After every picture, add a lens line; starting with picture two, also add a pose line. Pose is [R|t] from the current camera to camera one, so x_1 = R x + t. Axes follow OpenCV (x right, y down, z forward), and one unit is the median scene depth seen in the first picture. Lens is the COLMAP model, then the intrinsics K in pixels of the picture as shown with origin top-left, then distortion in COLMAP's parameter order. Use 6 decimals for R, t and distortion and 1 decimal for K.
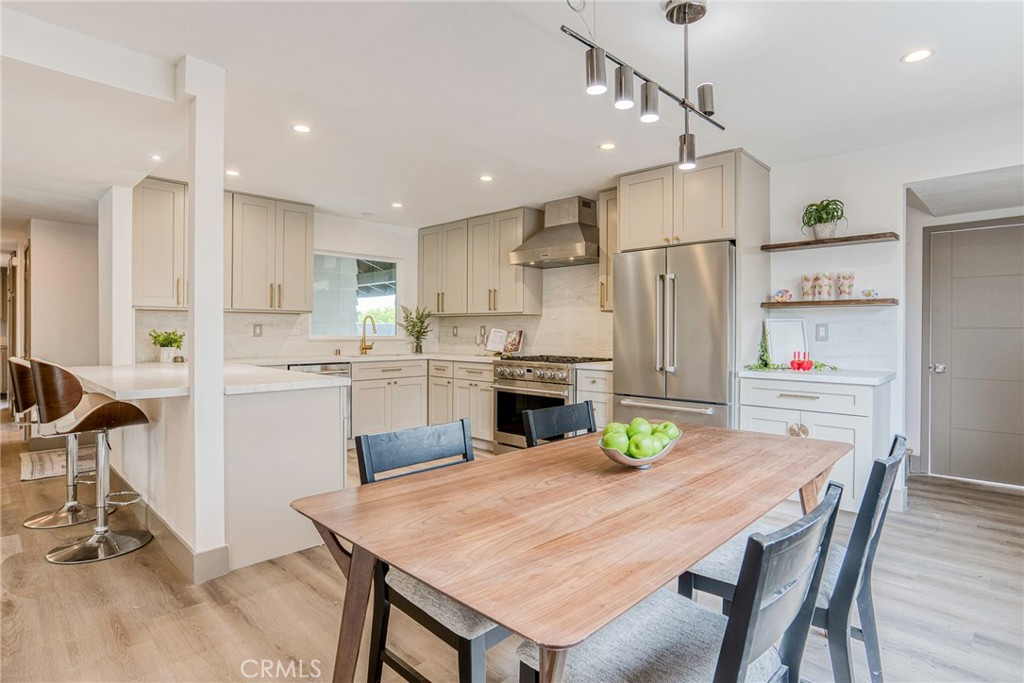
lens RADIAL K [[540.7, 0, 518.5], [0, 540.7, 323.4], [0, 0, 1]] dist [-0.000879, -0.000940]
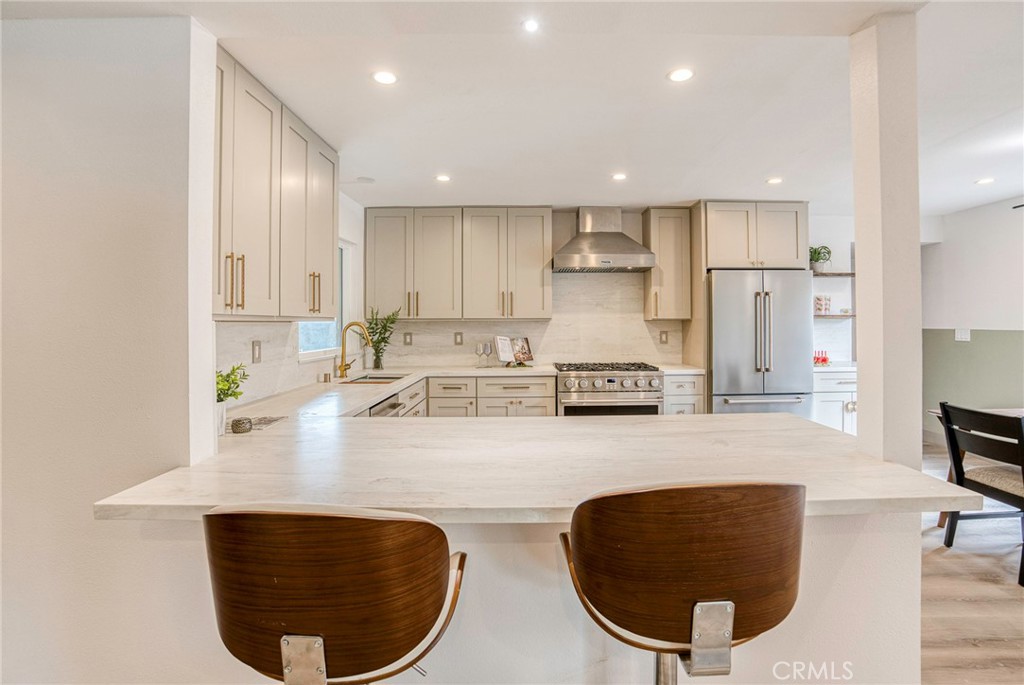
lens RADIAL K [[483.7, 0, 522.8], [0, 483.7, 316.0], [0, 0, 1]] dist [-0.048243, 0.009932]
pose [[0.716398, 0.002153, 0.697688, -0.611159], [-0.001573, 0.999998, -0.001471, -0.023735], [-0.697690, -0.000044, 0.716400, 0.433596]]
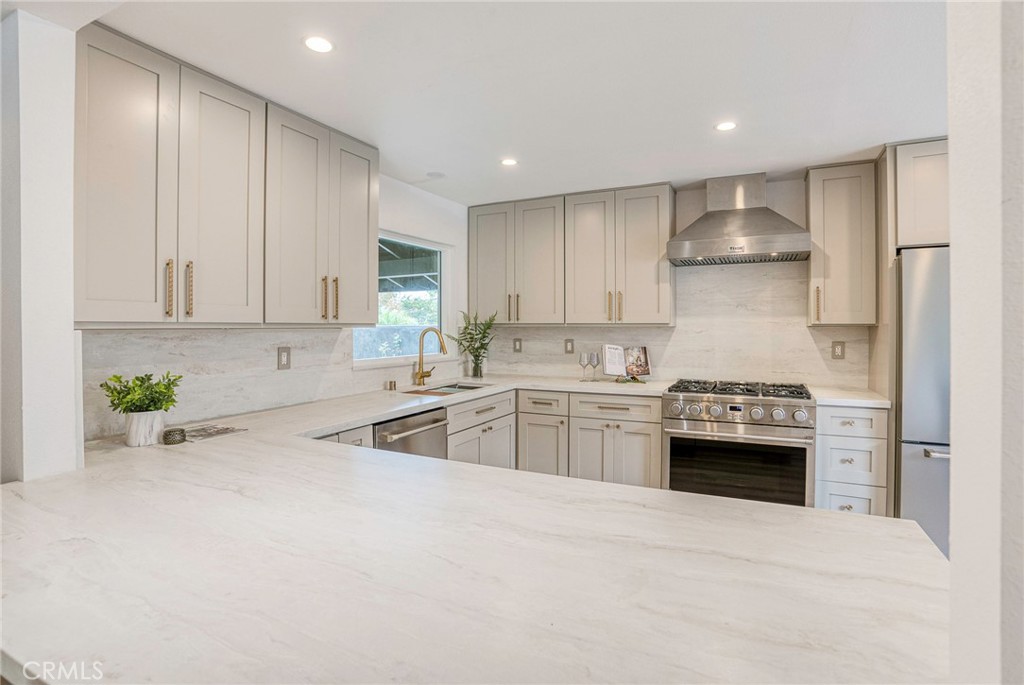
lens RADIAL K [[483.7, 0, 530.0], [0, 483.7, 323.4], [0, 0, 1]] dist [-0.048243, 0.009932]
pose [[0.947990, -0.003583, 0.318280, -0.384834], [0.001306, 0.999972, 0.007367, -0.026127], [-0.318298, -0.006568, 0.947968, 0.430853]]
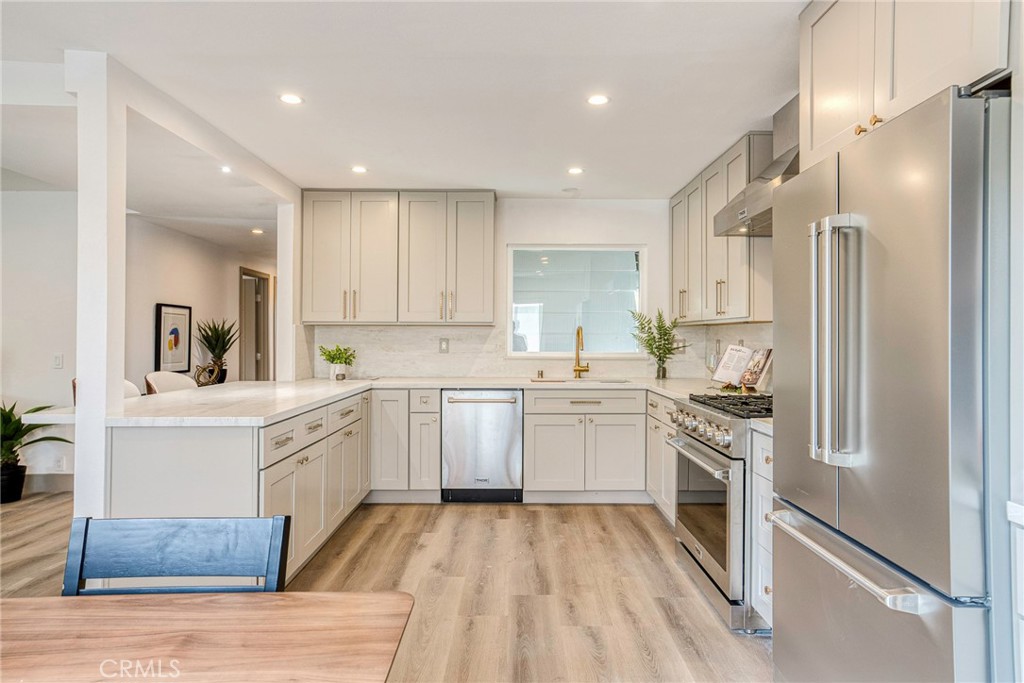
lens RADIAL K [[639.4, 0, 519.0], [0, 639.4, 327.8], [0, 0, 1]] dist [0.008171, 0.006892]
pose [[0.703985, -0.012619, -0.710103, 0.314566], [0.008451, 0.999920, -0.009391, -0.004943], [0.710165, 0.000610, 0.704035, 0.356227]]
